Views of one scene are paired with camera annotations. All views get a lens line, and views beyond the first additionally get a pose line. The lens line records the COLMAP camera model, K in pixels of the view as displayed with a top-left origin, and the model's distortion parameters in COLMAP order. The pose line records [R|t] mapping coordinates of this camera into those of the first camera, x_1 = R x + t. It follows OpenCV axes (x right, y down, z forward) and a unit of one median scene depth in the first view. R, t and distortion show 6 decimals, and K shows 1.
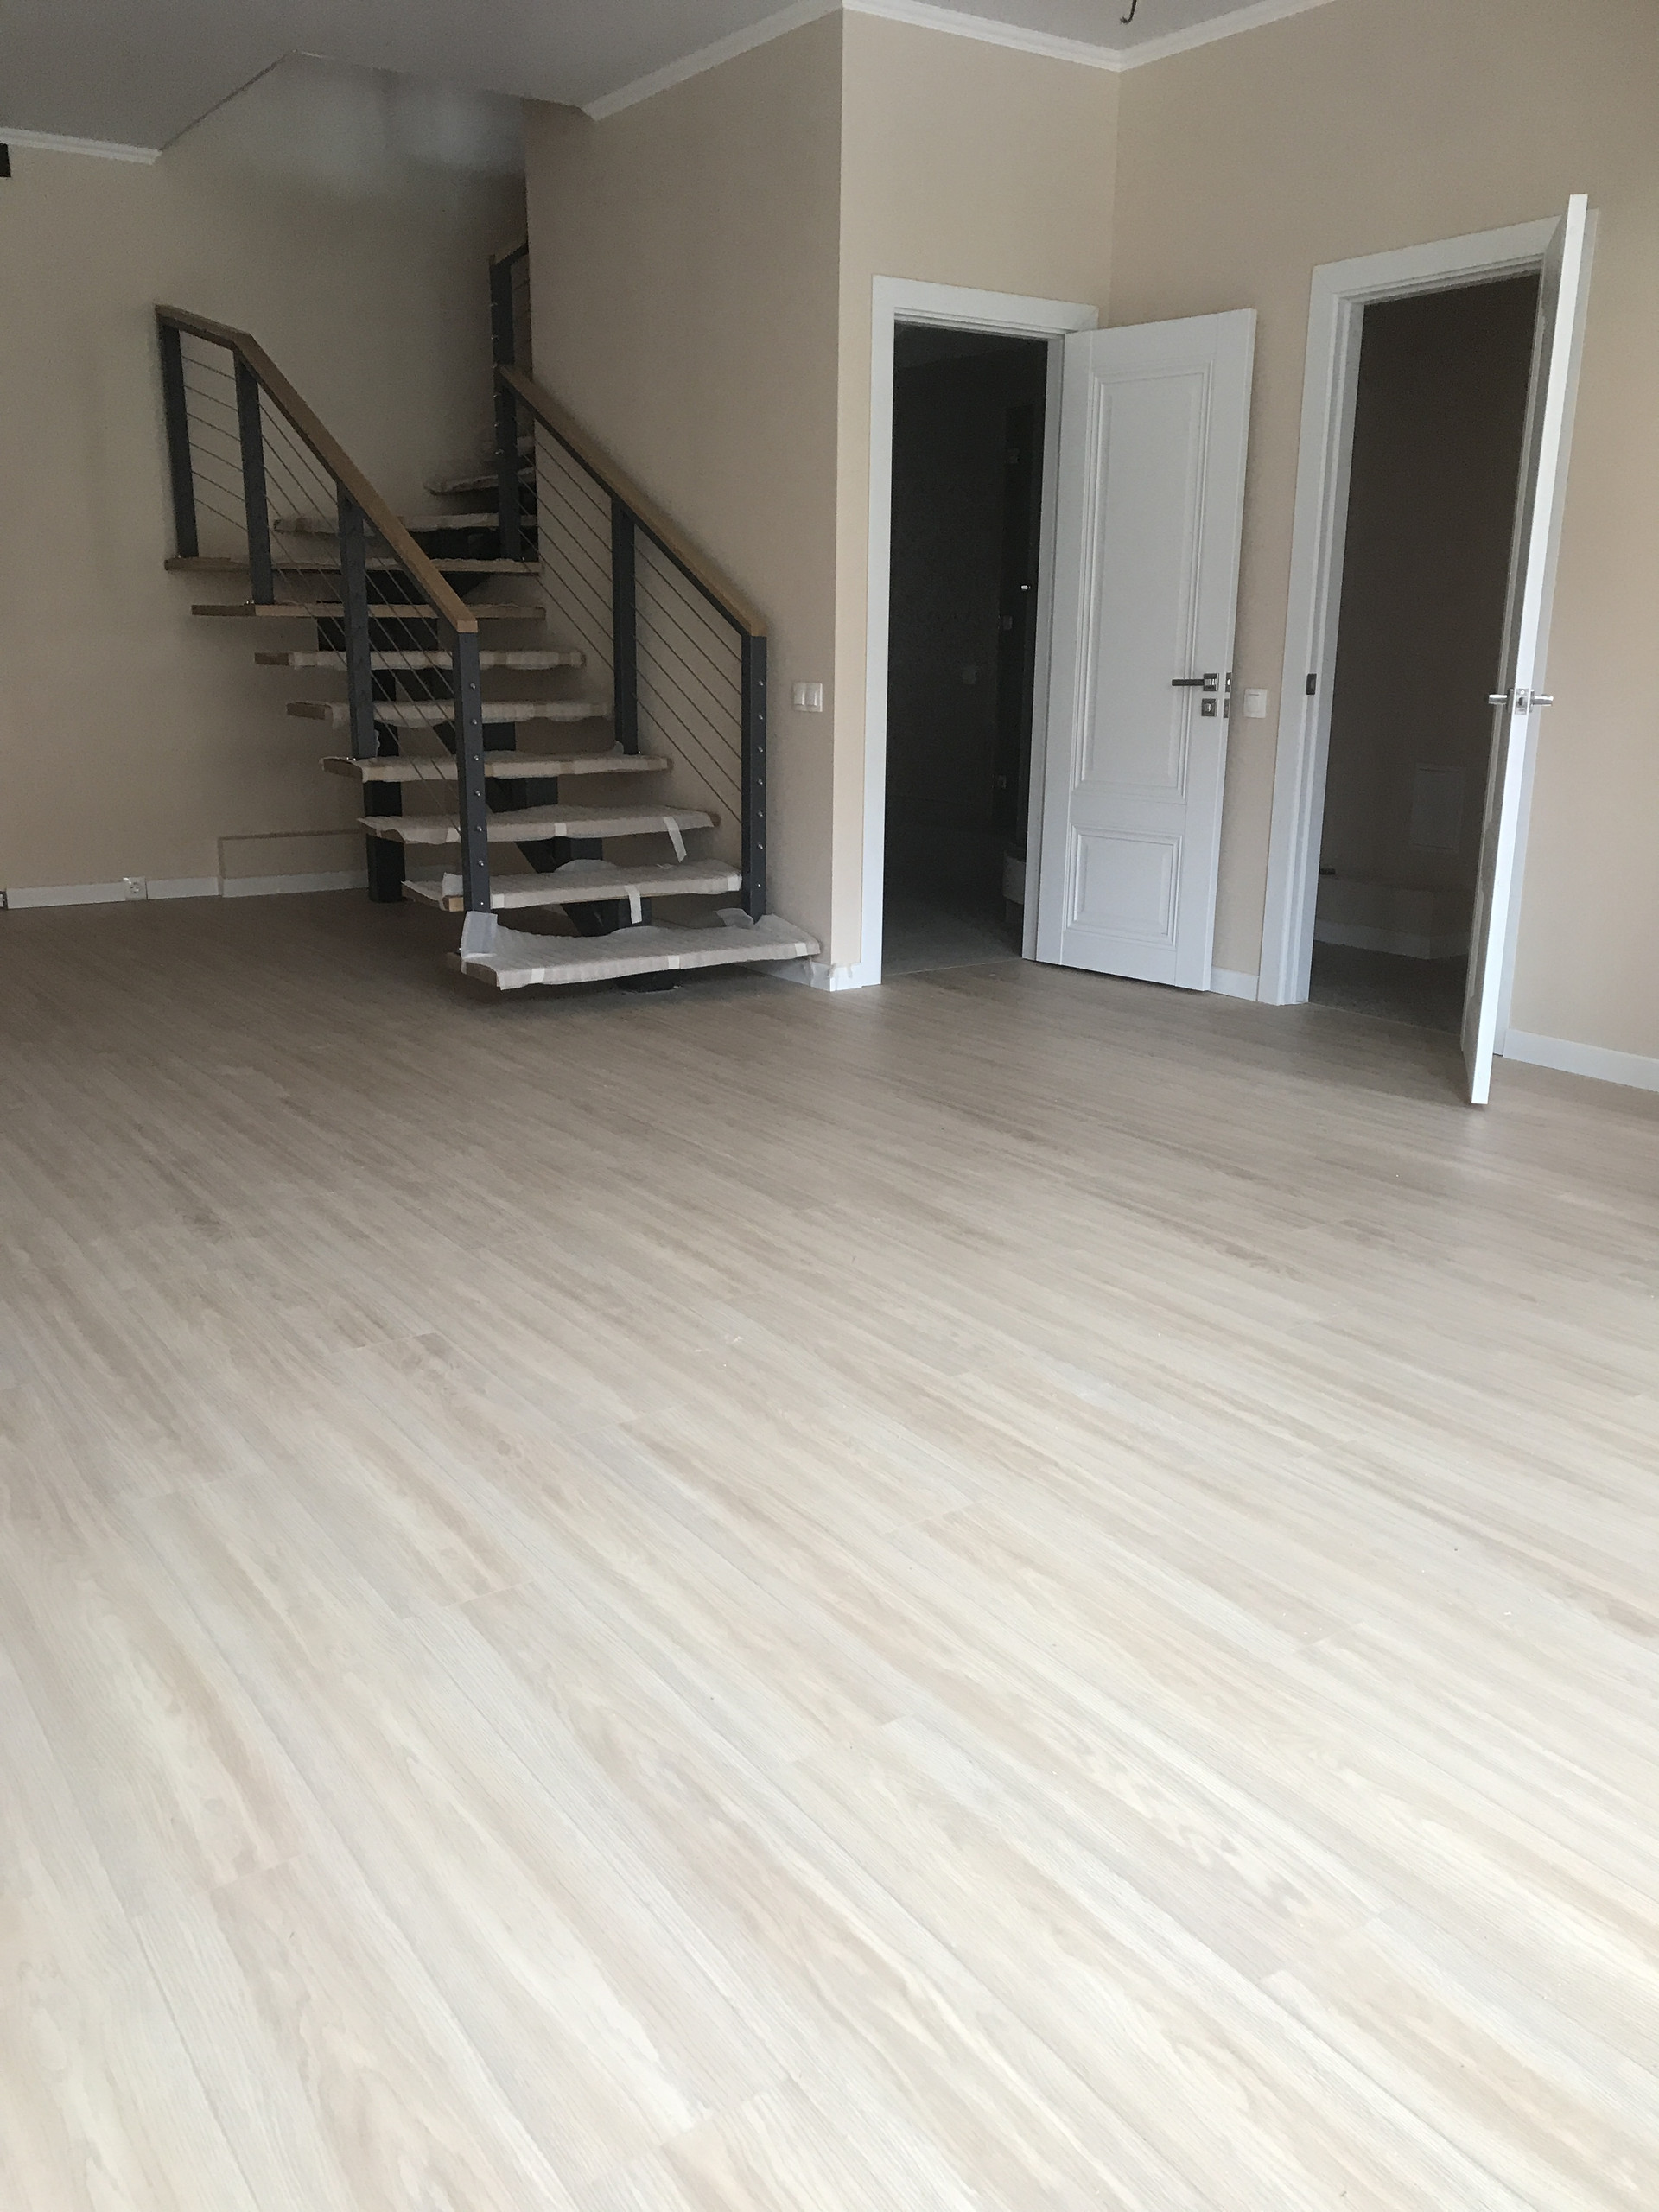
lens RADIAL K [[1826.4, 0, 829.5], [0, 1826.4, 1106.0], [0, 0, 1]] dist [0.118157, -0.121719]
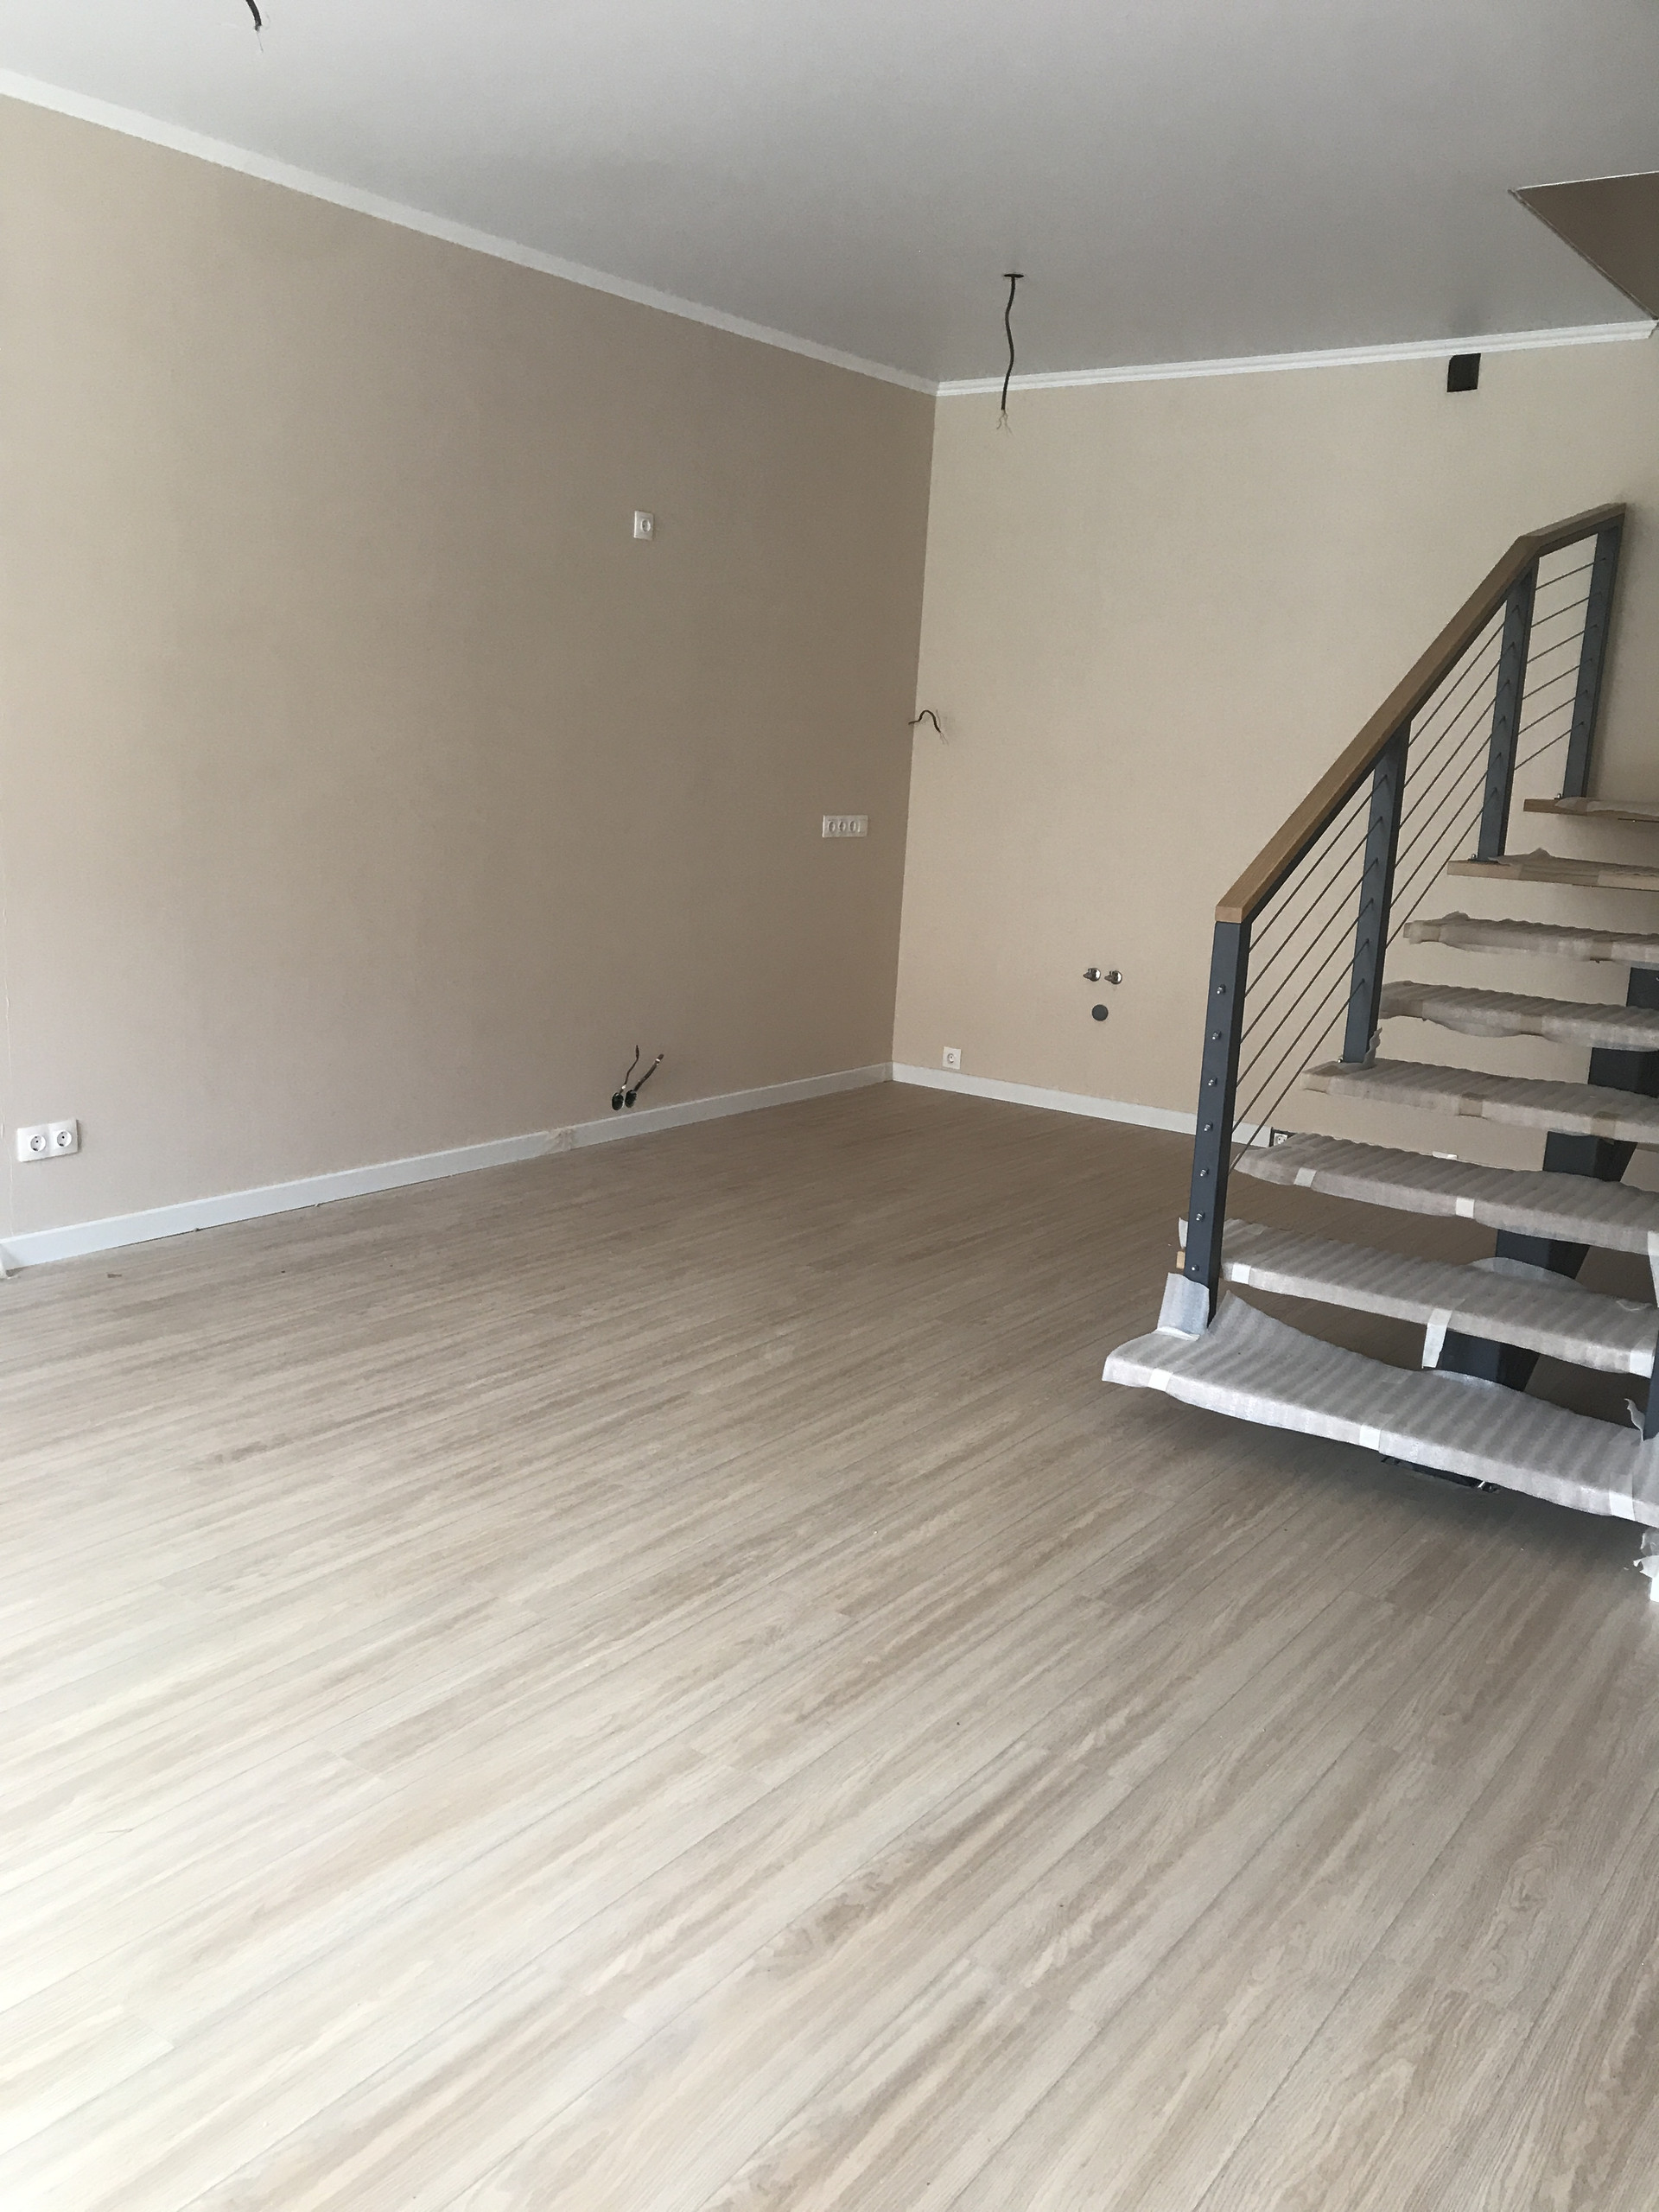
lens RADIAL K [[1845.9, 0, 829.5], [0, 1845.9, 1106.0], [0, 0, 1]] dist [0.053021, -0.128462]
pose [[0.336825, 0.190610, -0.922072, 0.629907], [-0.287724, 0.953288, 0.091959, -0.287174], [0.896529, 0.234328, 0.375934, 0.831919]]
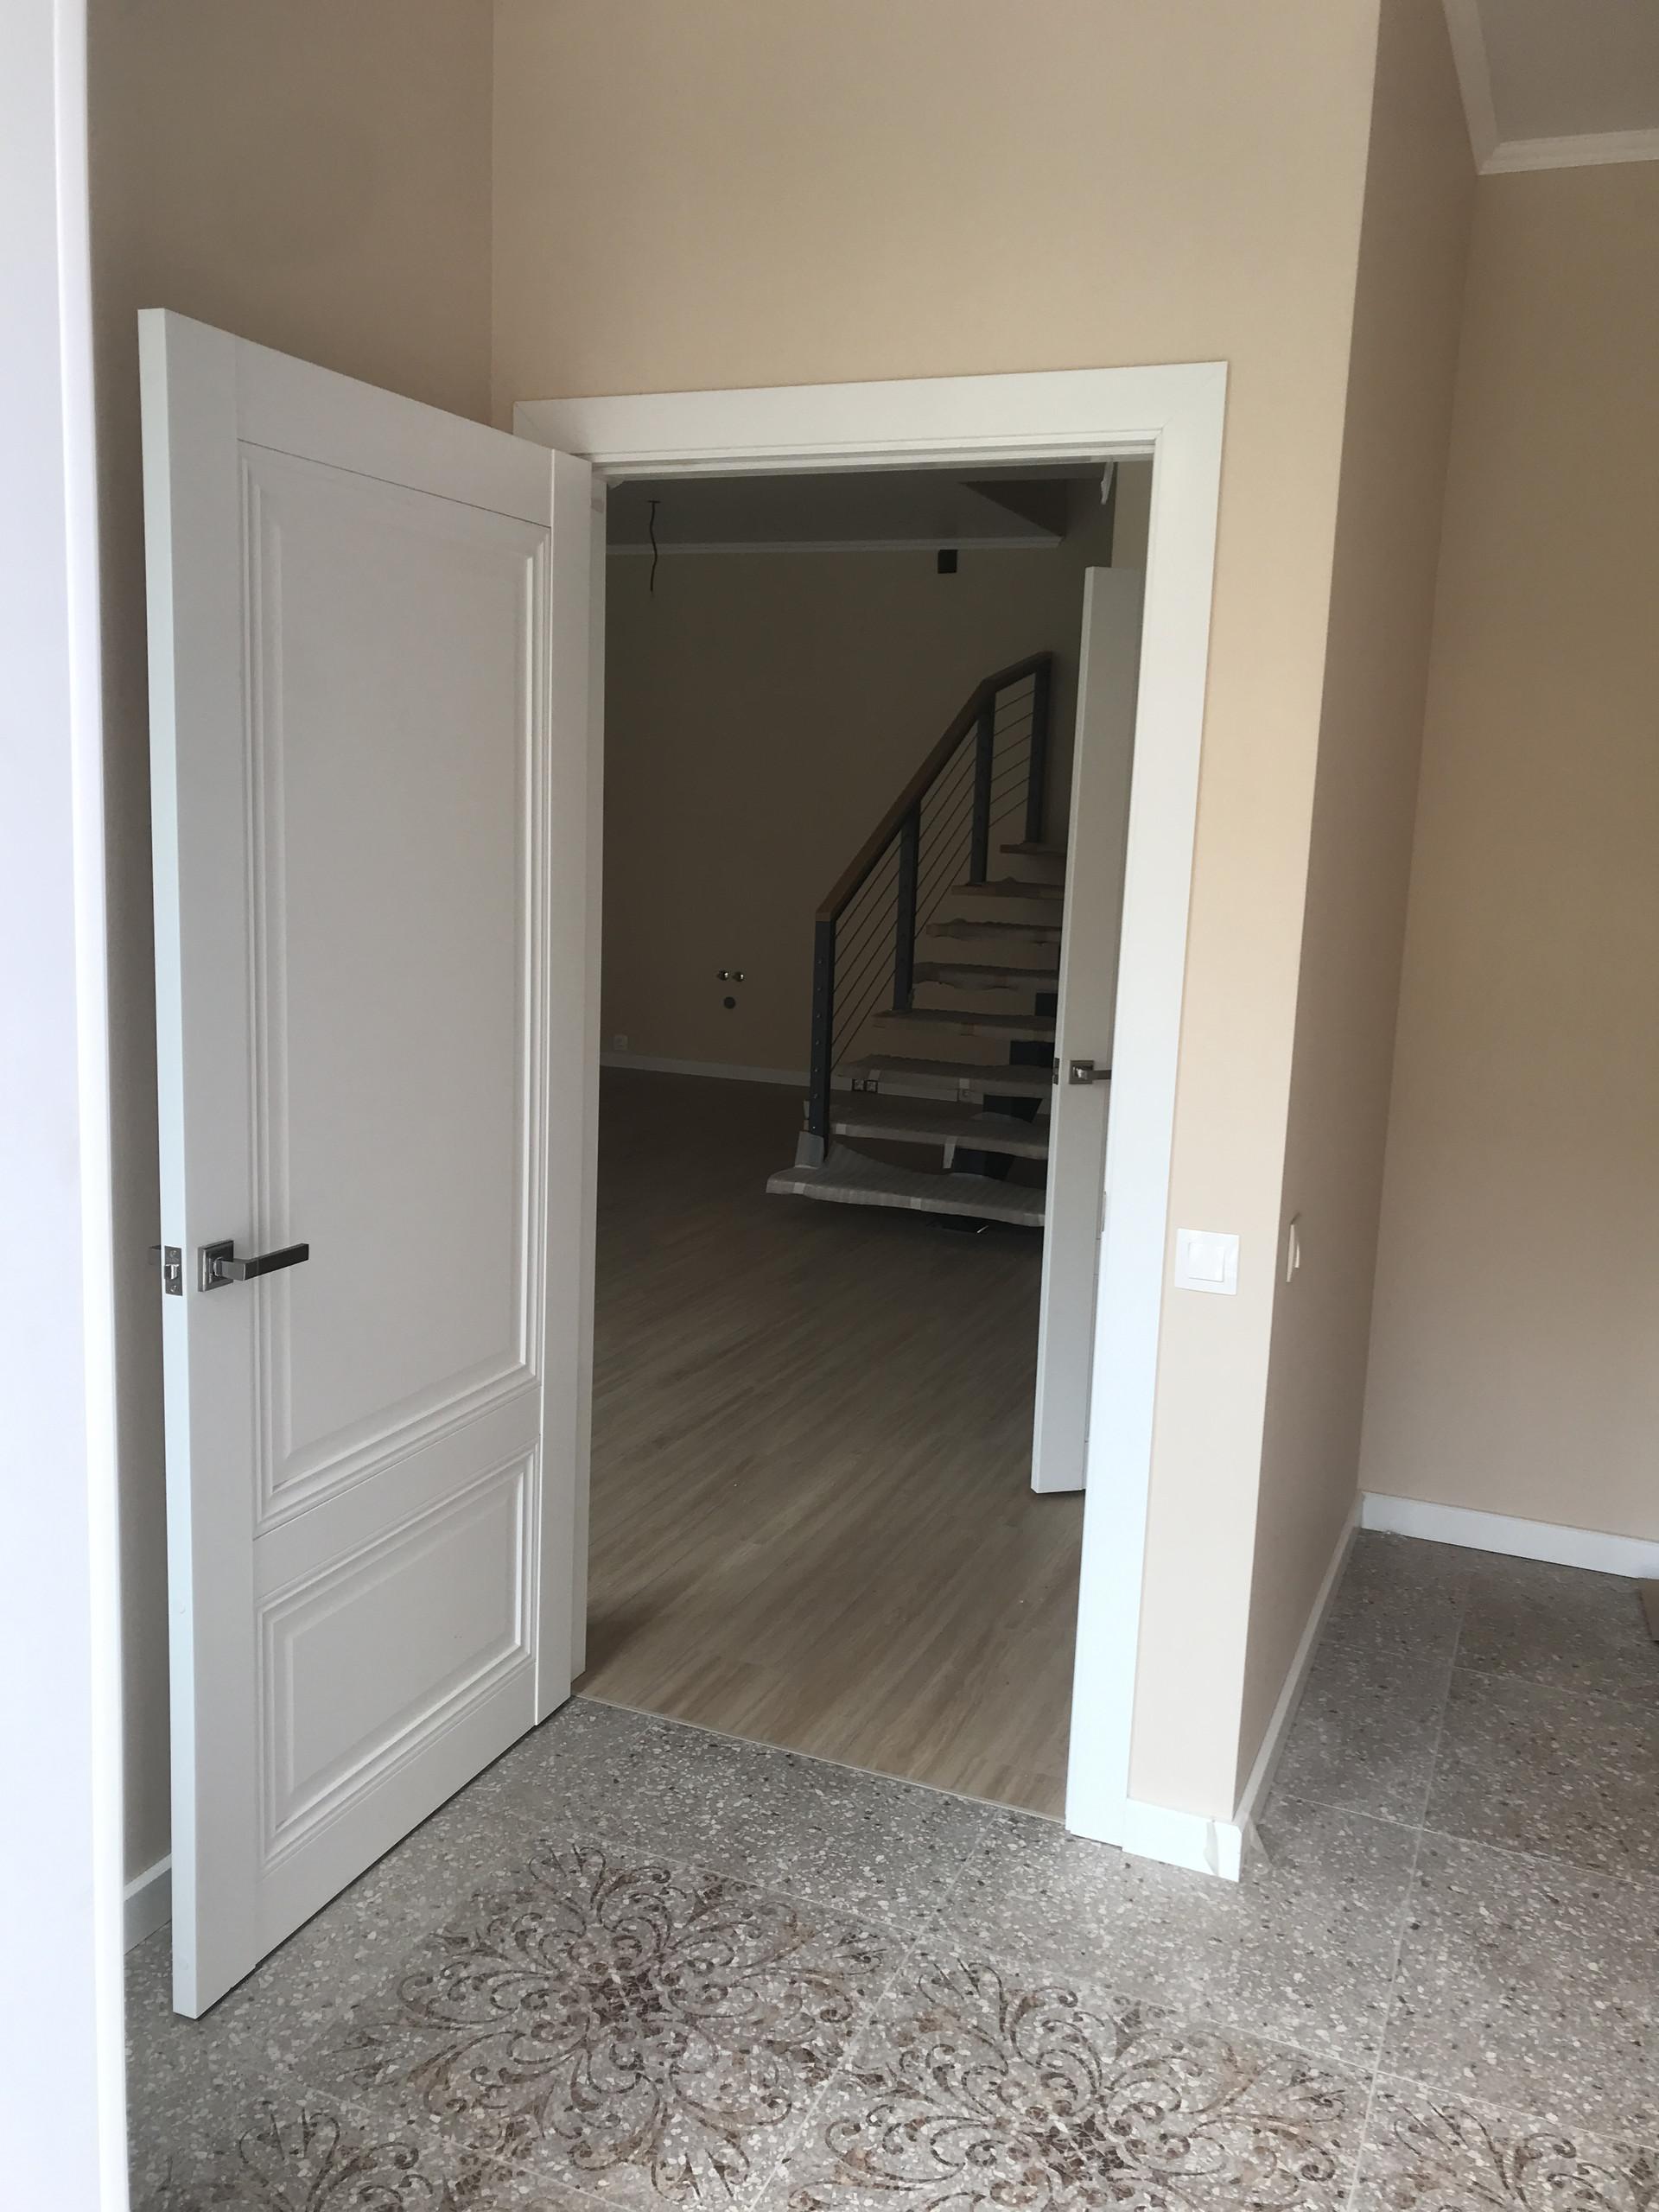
lens RADIAL K [[1826.4, 0, 829.5], [0, 1826.4, 1106.0], [0, 0, 1]] dist [0.118157, -0.121719]
pose [[0.542433, 0.145869, -0.827338, 1.218529], [-0.245201, 0.969419, 0.010157, -0.201884], [0.803519, 0.197354, 0.561612, 0.447572]]
